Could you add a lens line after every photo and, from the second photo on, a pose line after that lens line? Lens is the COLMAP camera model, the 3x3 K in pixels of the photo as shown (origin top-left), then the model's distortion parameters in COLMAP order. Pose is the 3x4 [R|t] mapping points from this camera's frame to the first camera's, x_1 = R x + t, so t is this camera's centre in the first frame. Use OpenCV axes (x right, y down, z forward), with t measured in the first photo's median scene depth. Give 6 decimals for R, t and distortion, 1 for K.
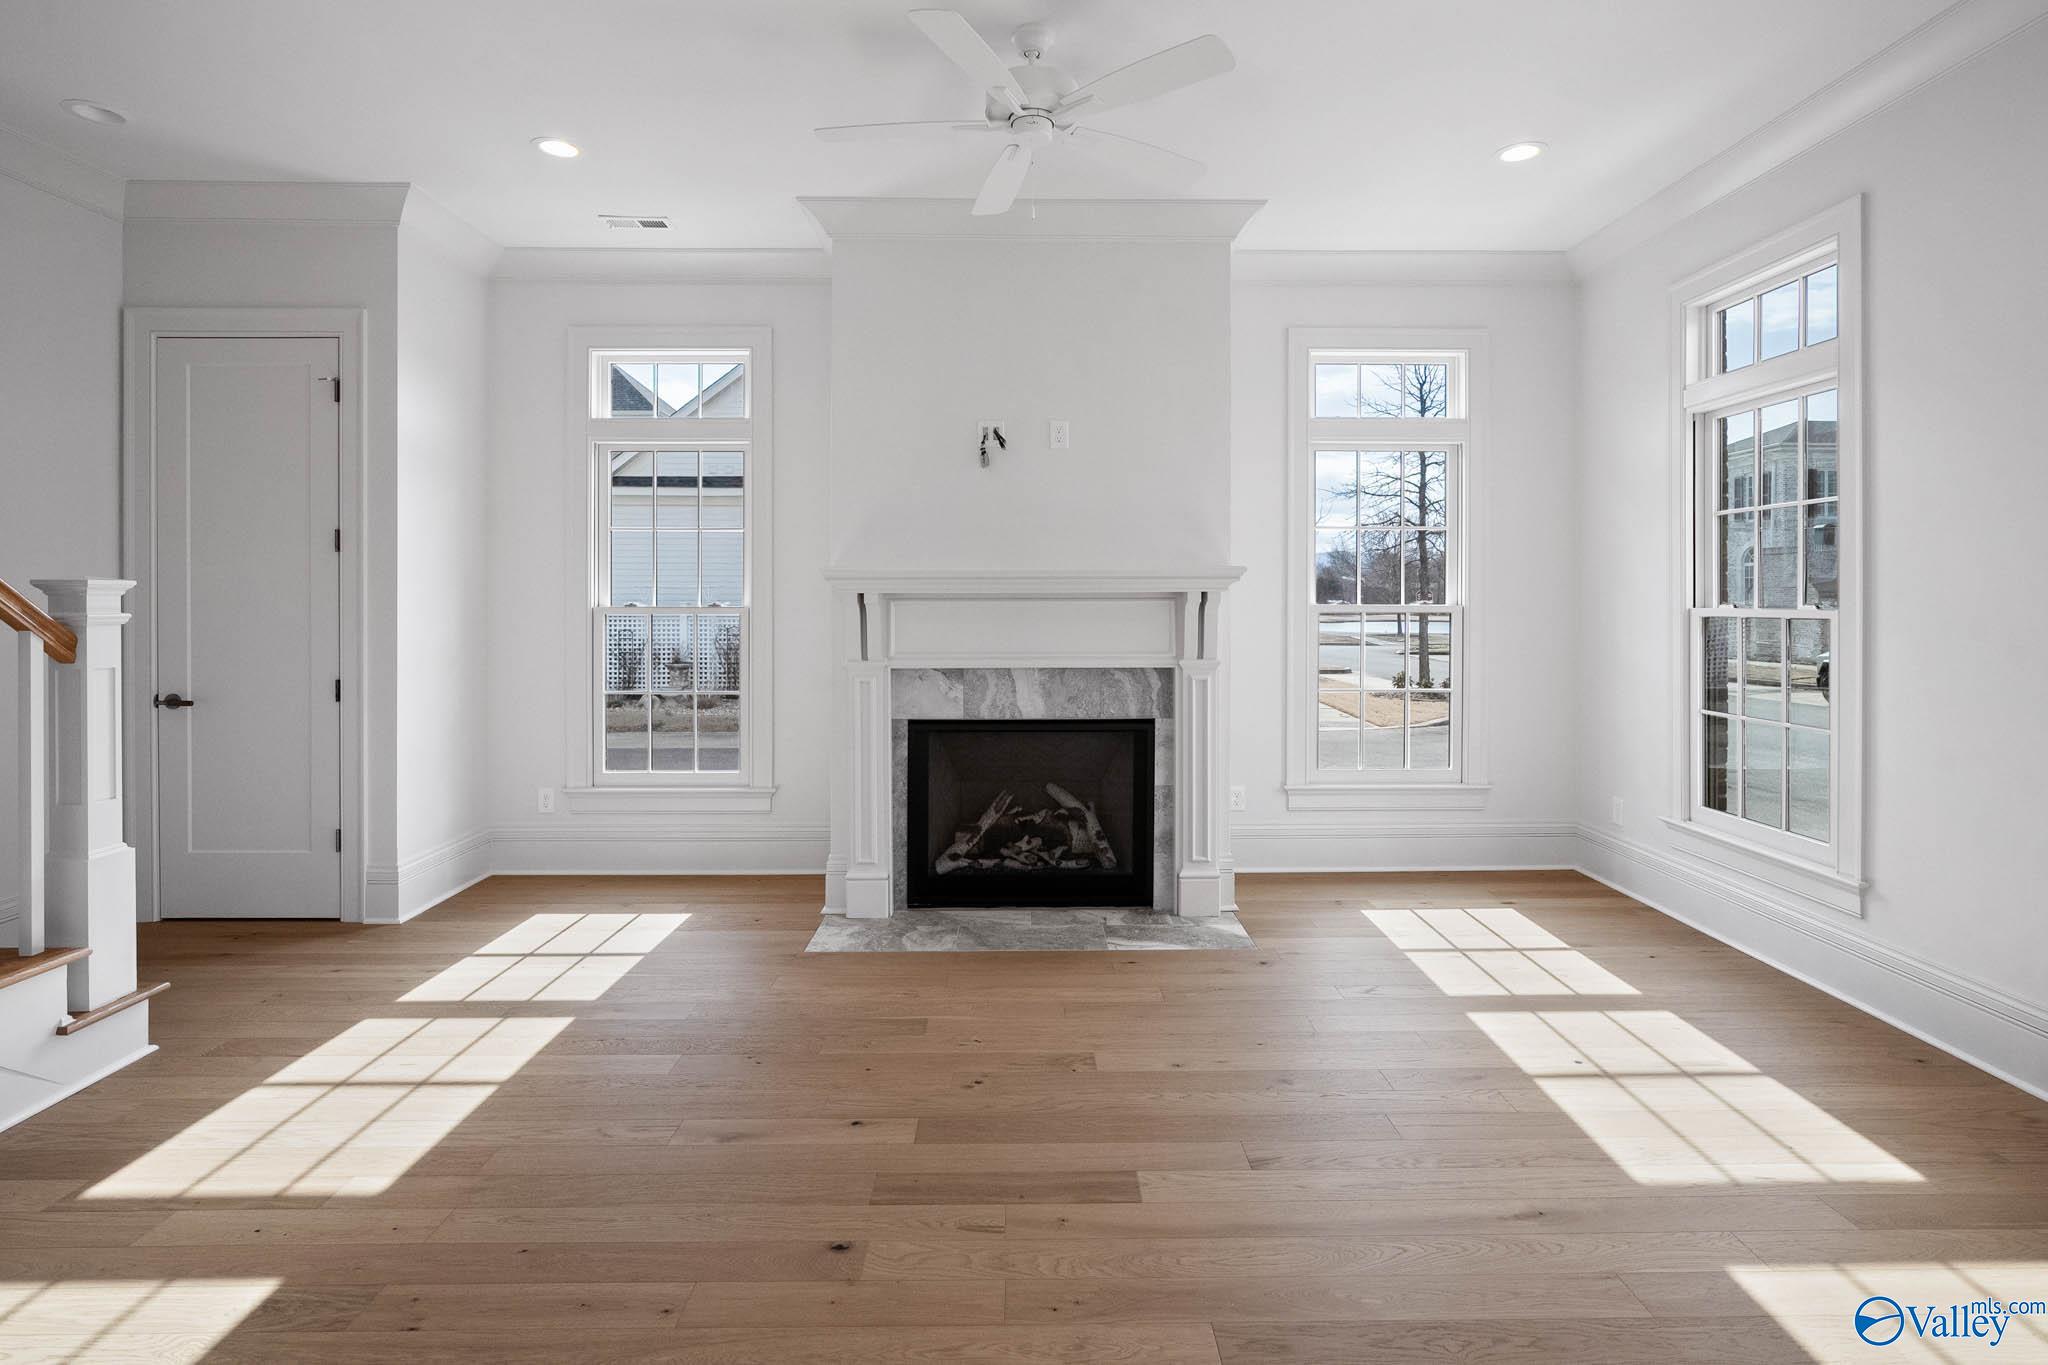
lens RADIAL K [[1003.5, 0, 1033.9], [0, 1003.5, 602.7], [0, 0, 1]] dist [-0.013131, 0.004722]
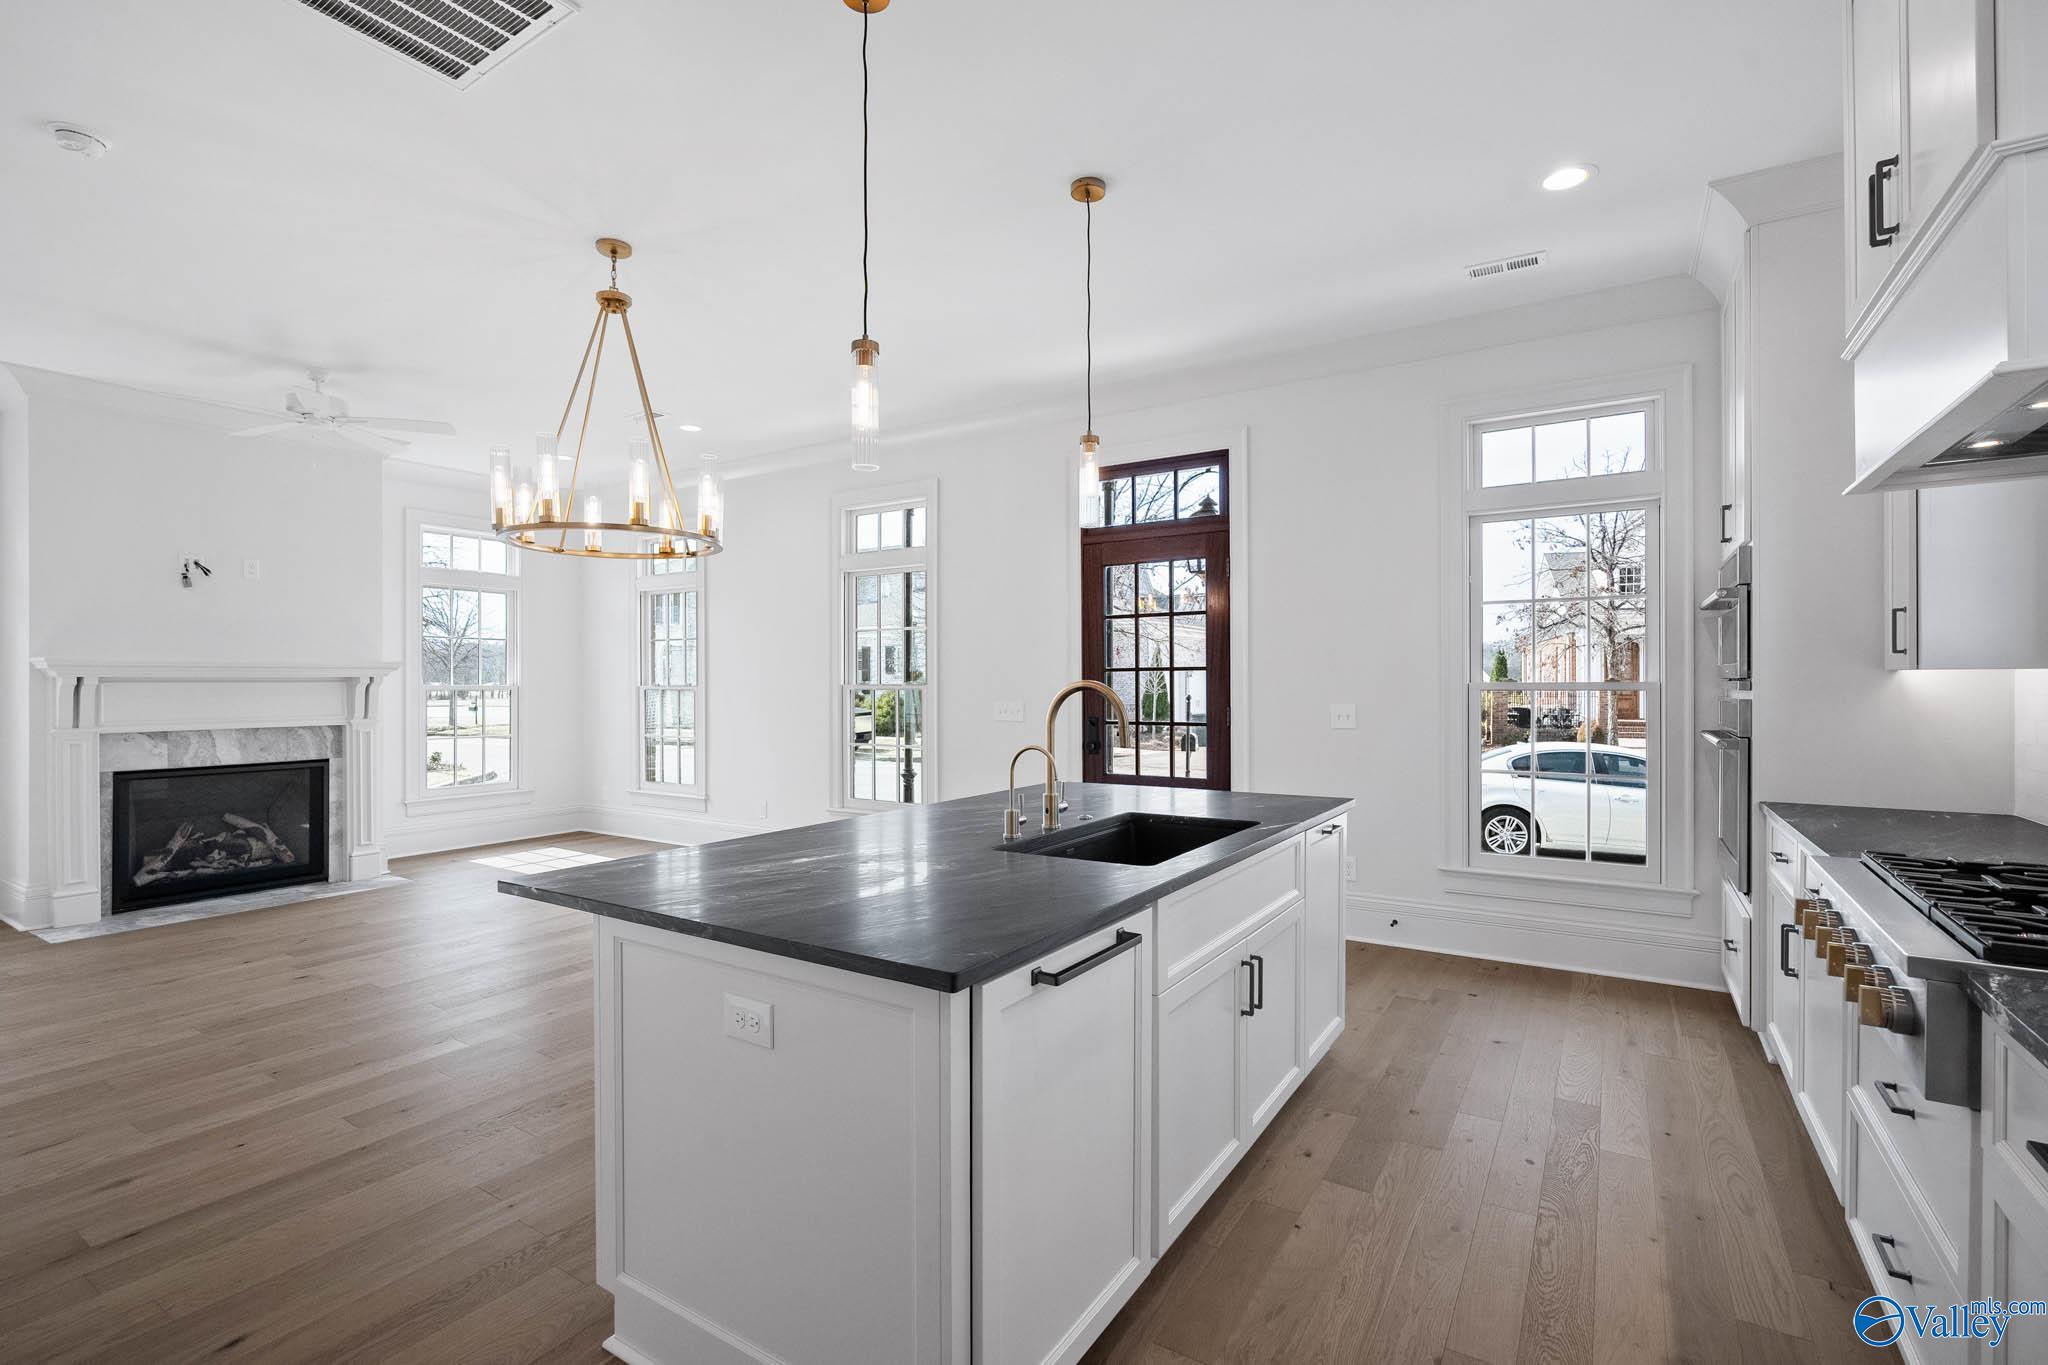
lens RADIAL K [[921.7, 0, 1027.0], [0, 921.7, 686.7], [0, 0, 1]] dist [-0.007254, -0.000783]
pose [[0.542739, -0.003584, 0.839894, -0.487999], [0.003597, 0.999992, 0.001943, 0.005575], [-0.839894, 0.001967, 0.542747, -0.680890]]
